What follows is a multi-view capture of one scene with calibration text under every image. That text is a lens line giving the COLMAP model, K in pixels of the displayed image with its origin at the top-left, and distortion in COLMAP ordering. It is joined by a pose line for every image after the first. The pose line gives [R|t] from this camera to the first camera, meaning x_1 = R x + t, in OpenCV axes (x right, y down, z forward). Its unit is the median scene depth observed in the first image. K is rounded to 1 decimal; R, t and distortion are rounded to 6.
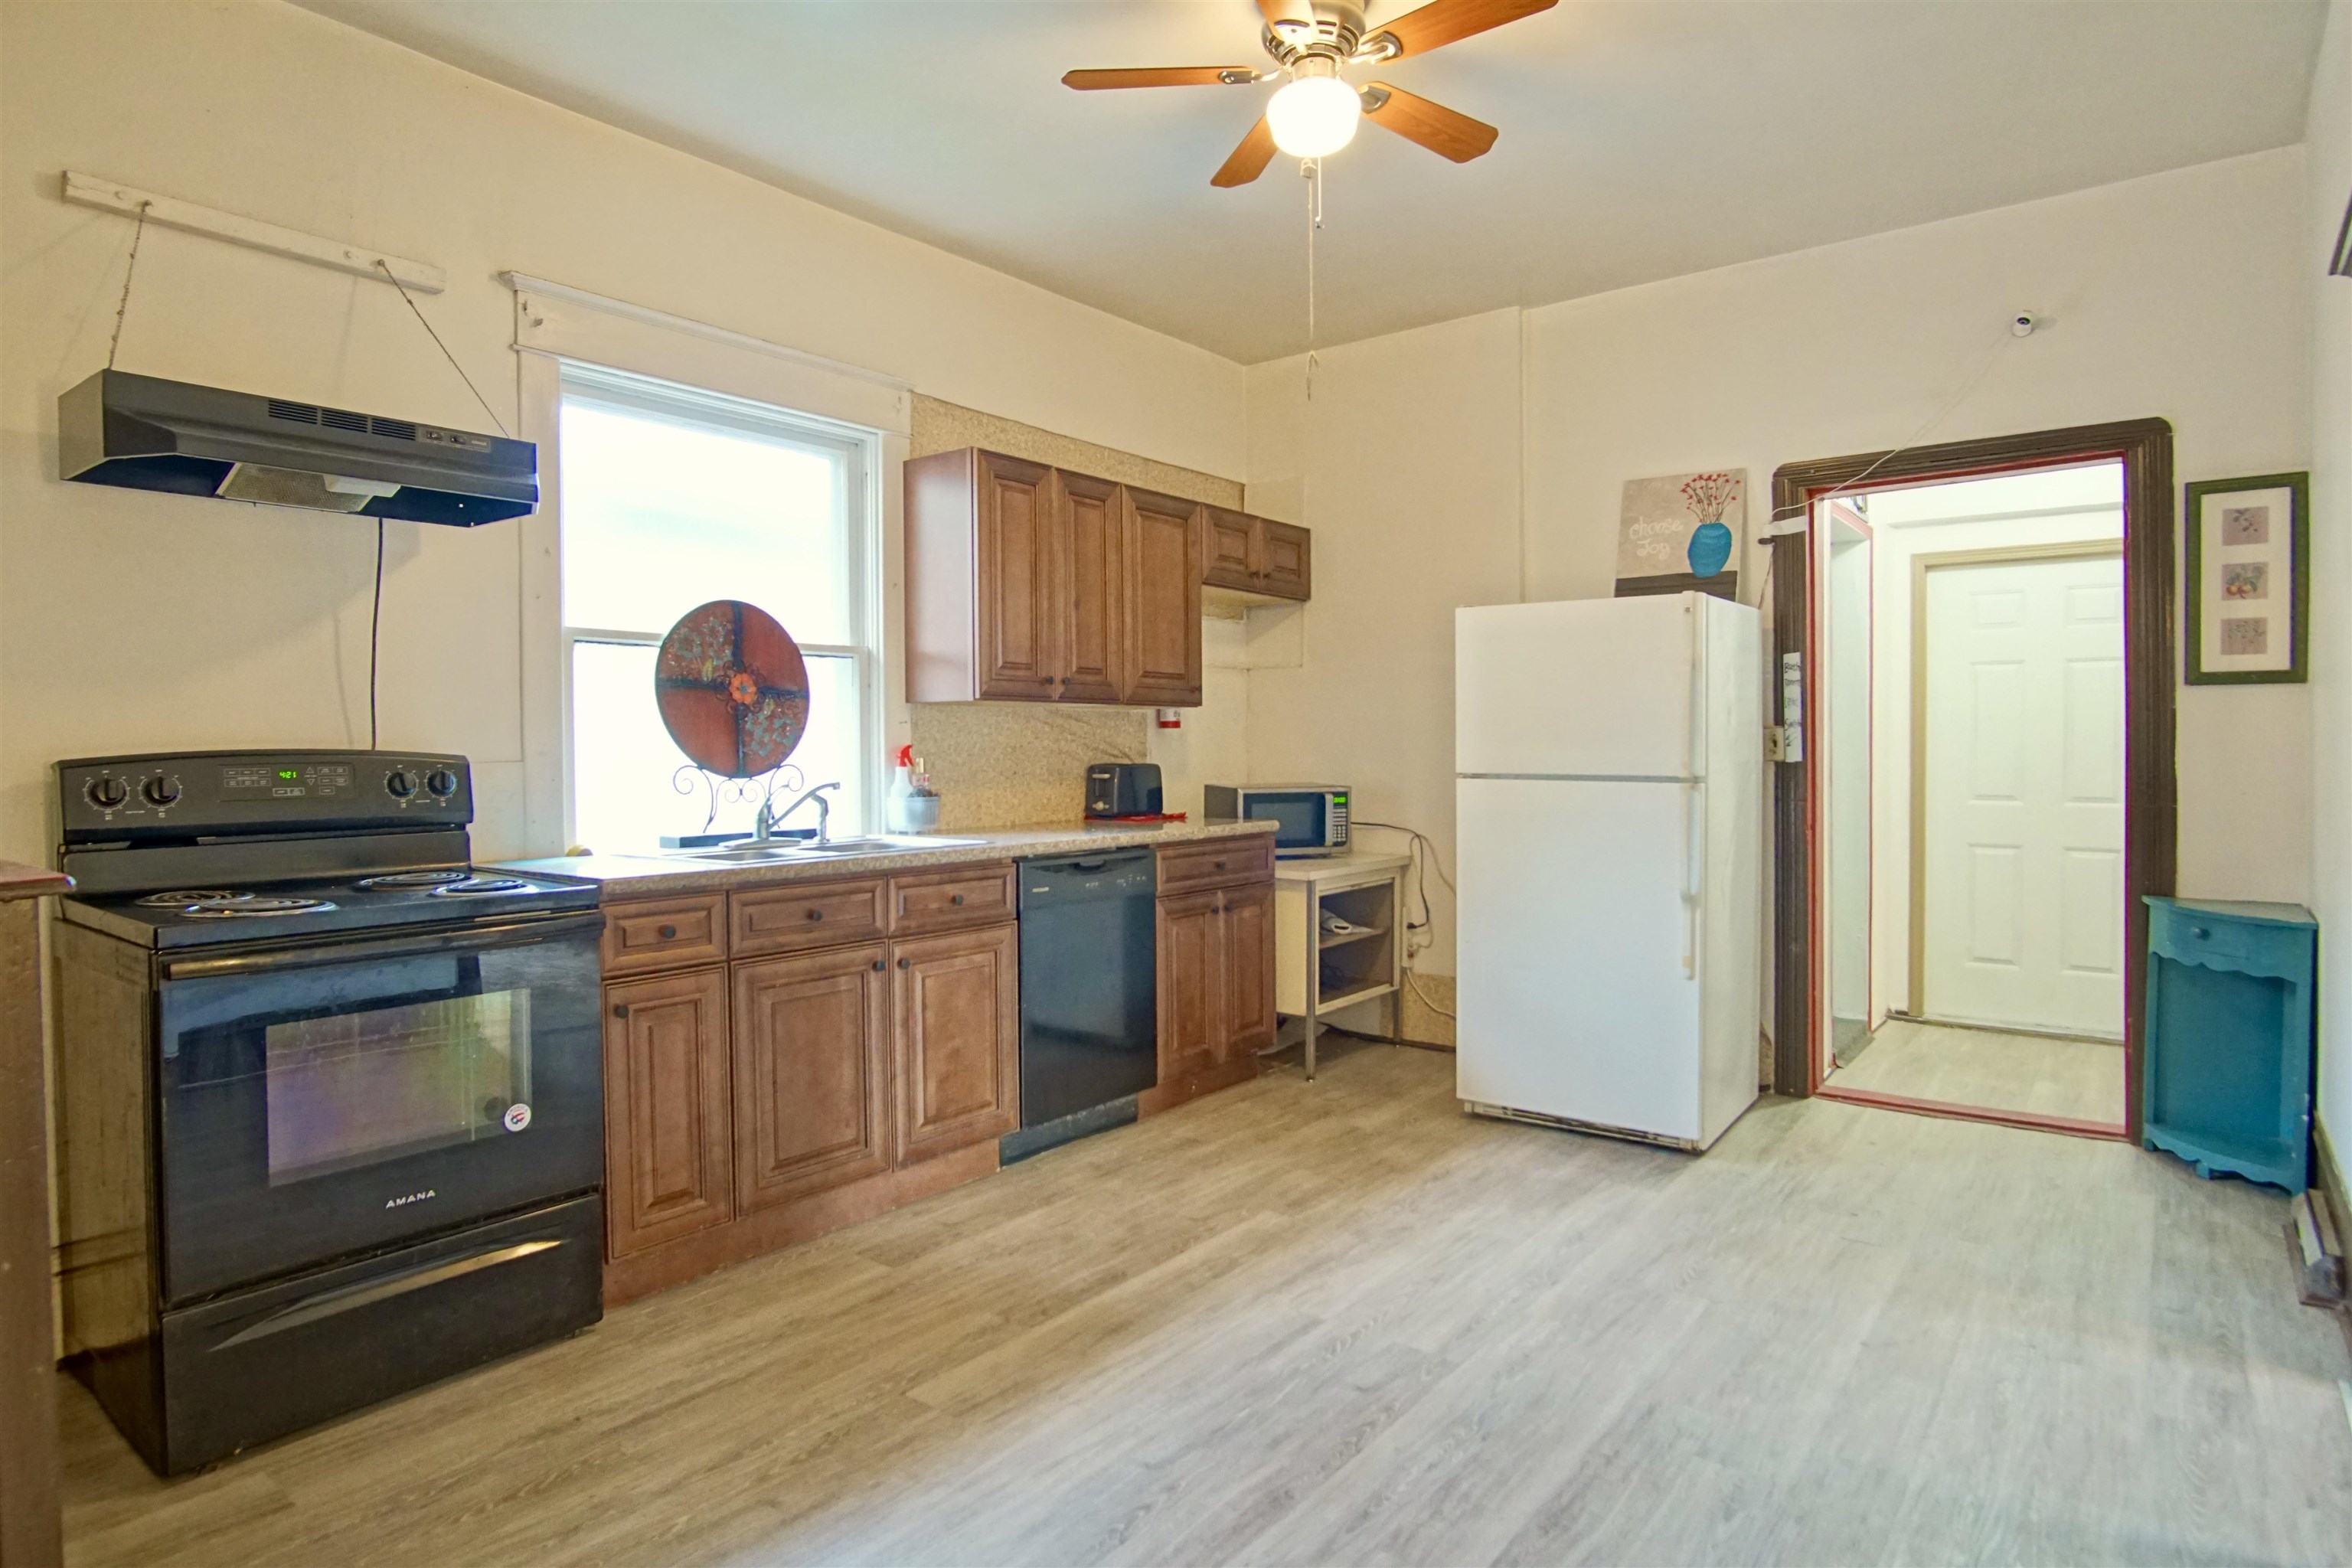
lens RADIAL K [[1287.1, 0, 1164.1], [0, 1287.1, 782.7], [0, 0, 1]] dist [-0.017011, 0.001421]
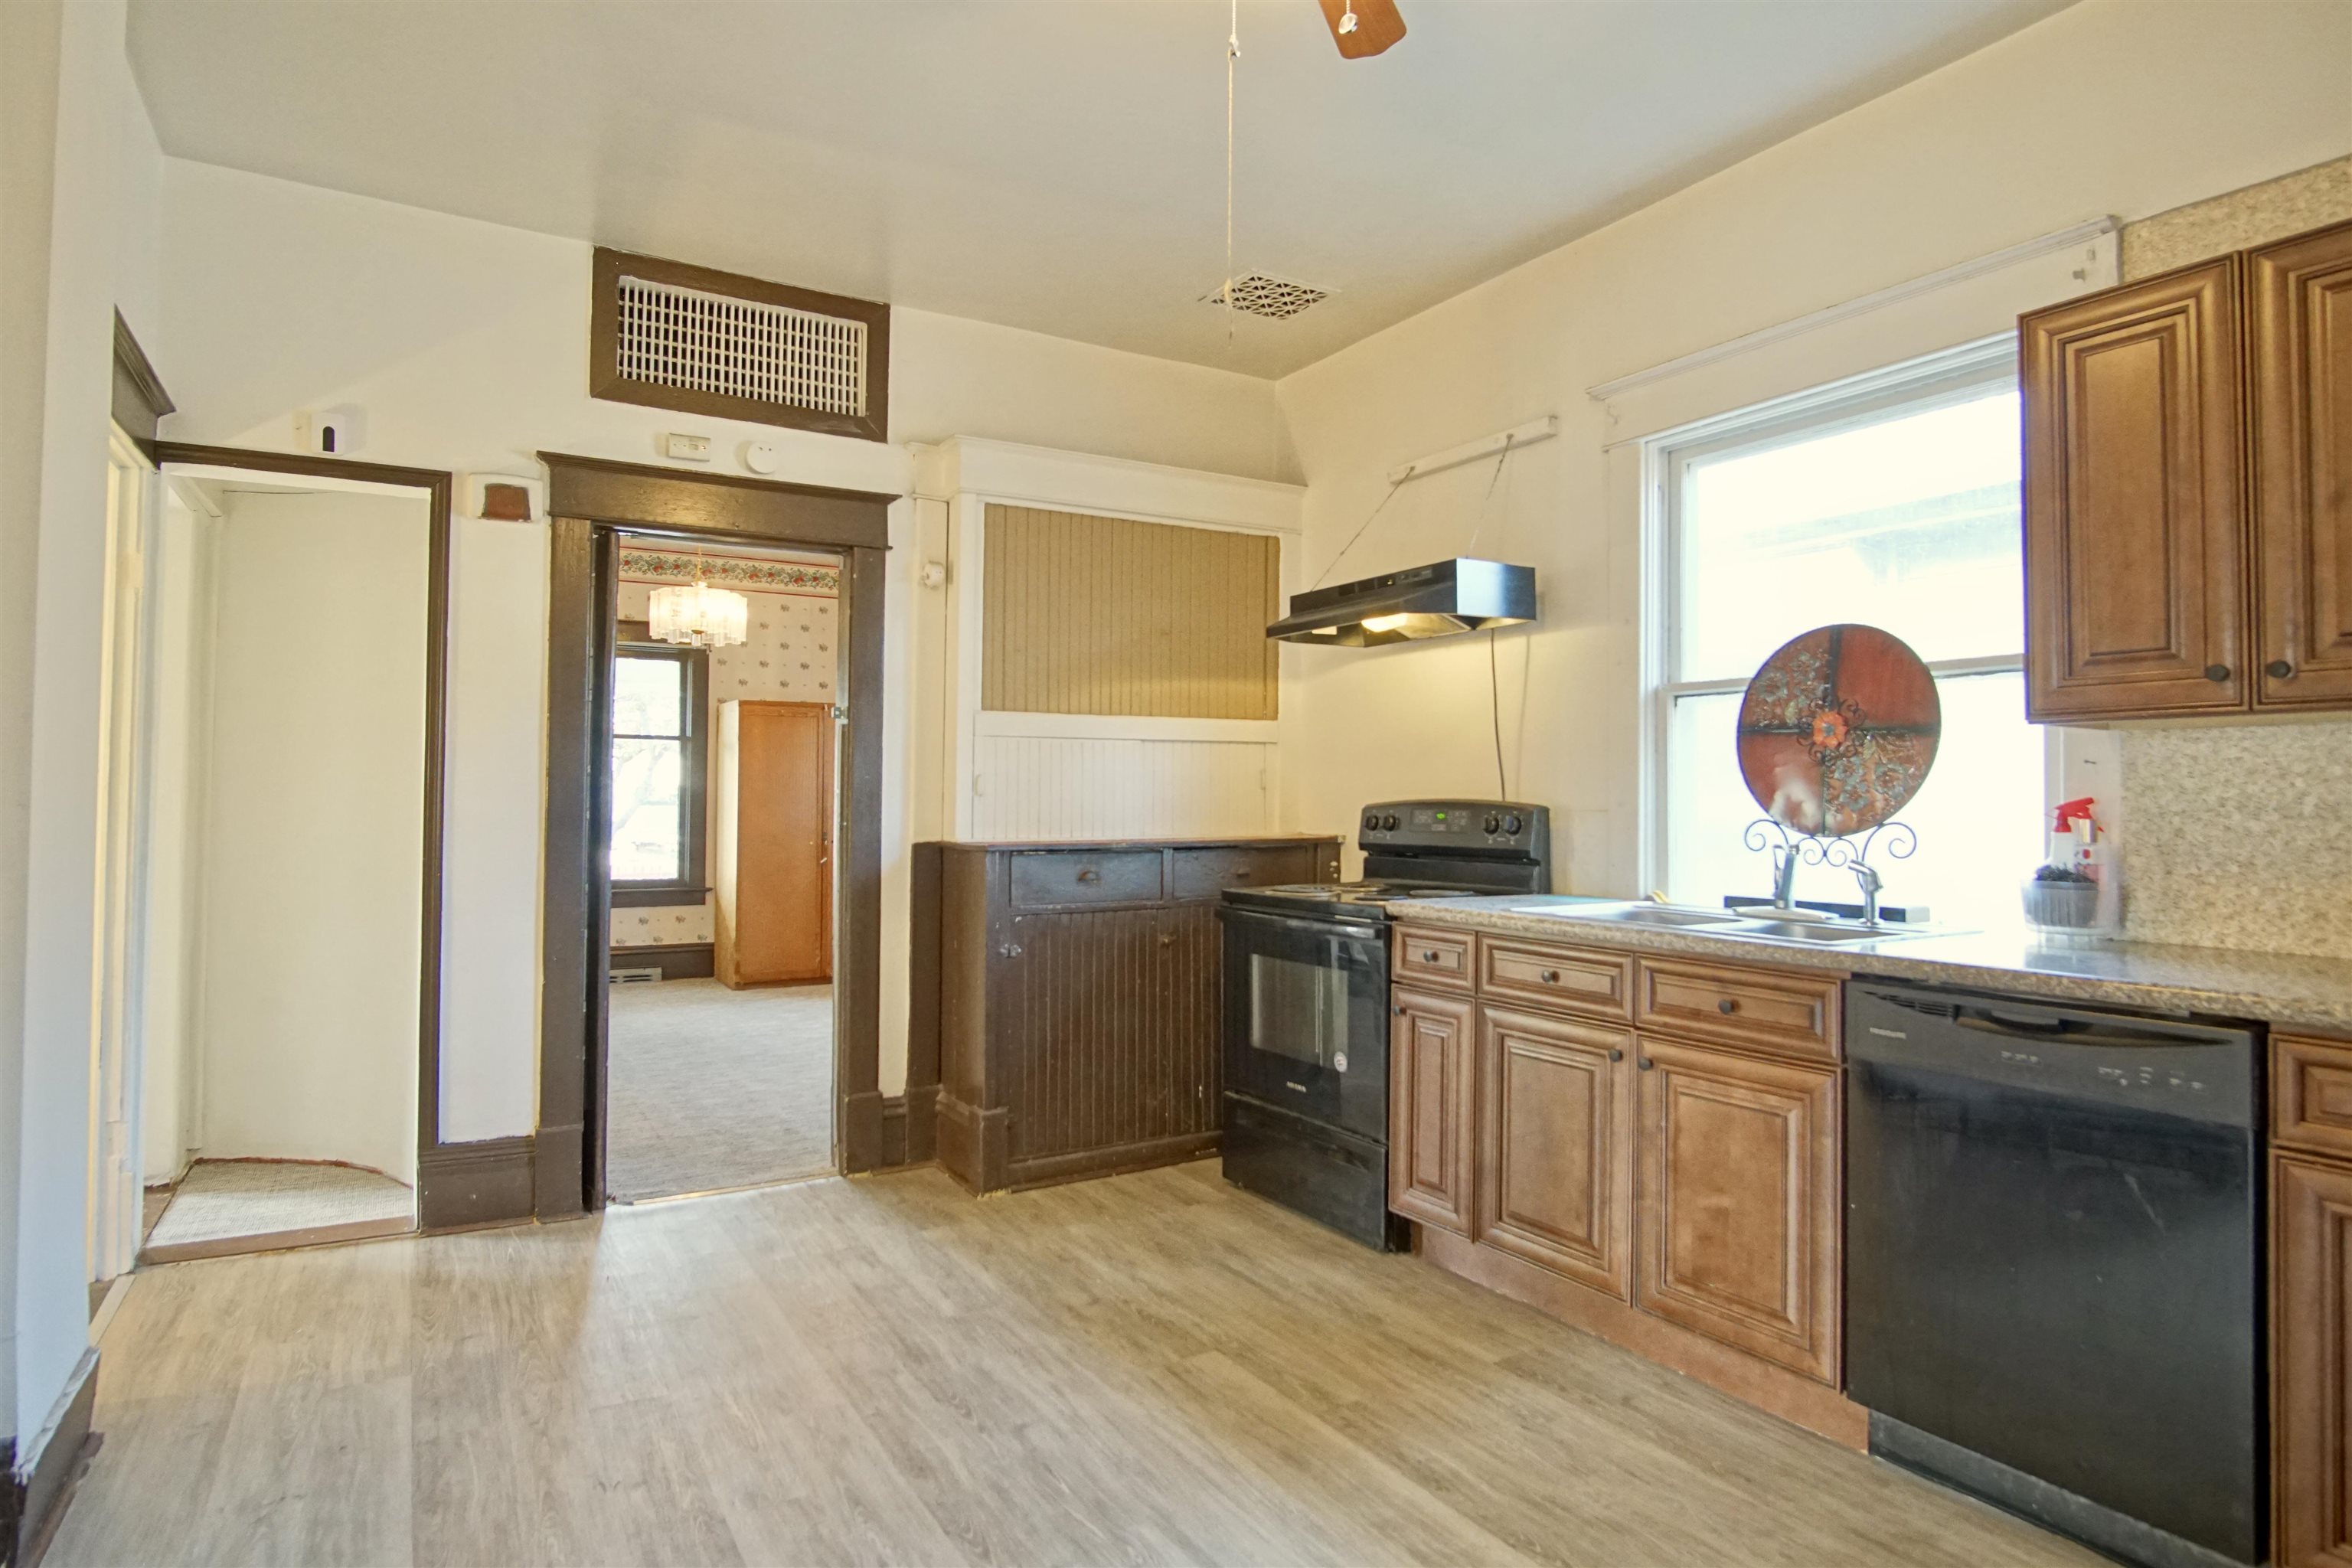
lens RADIAL K [[1287.1, 0, 1166.8], [0, 1287.1, 775.7], [0, 0, 1]] dist [-0.017011, 0.001421]
pose [[-0.349844, -0.014544, -0.936695, 0.761406], [-0.029796, 0.999546, -0.004392, -0.034180], [0.936334, 0.026373, -0.350119, 1.122964]]
